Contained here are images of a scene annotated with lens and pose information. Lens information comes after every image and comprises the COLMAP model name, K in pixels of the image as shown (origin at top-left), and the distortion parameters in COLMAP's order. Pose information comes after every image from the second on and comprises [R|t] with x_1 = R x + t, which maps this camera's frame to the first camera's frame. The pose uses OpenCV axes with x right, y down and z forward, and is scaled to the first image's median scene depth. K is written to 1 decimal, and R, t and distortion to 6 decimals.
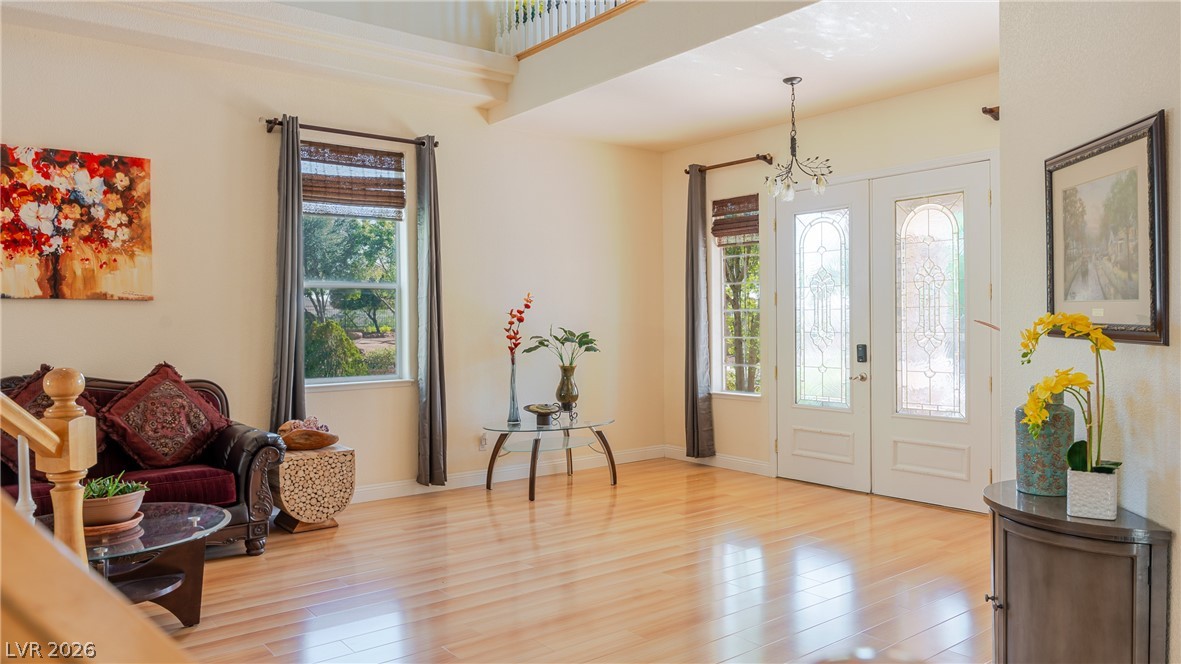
lens RADIAL K [[800.2, 0, 590.5], [0, 800.2, 332.0], [0, 0, 1]] dist [-0.000303, -0.001051]
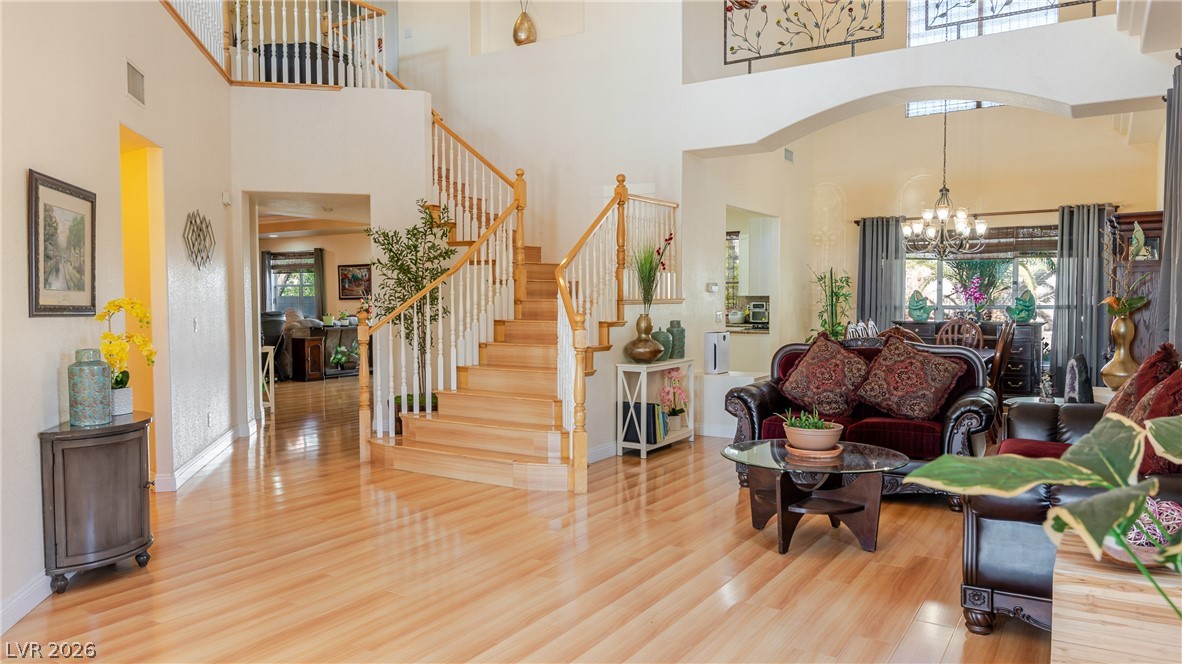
lens RADIAL K [[806.1, 0, 589.8], [0, 806.1, 332.0], [0, 0, 1]] dist [0.000716, -0.003176]
pose [[-0.941120, 0.026448, -0.337037, 0.221190], [0.008384, 0.998454, 0.054940, -0.035747], [0.337969, 0.048880, -0.939887, 2.760630]]
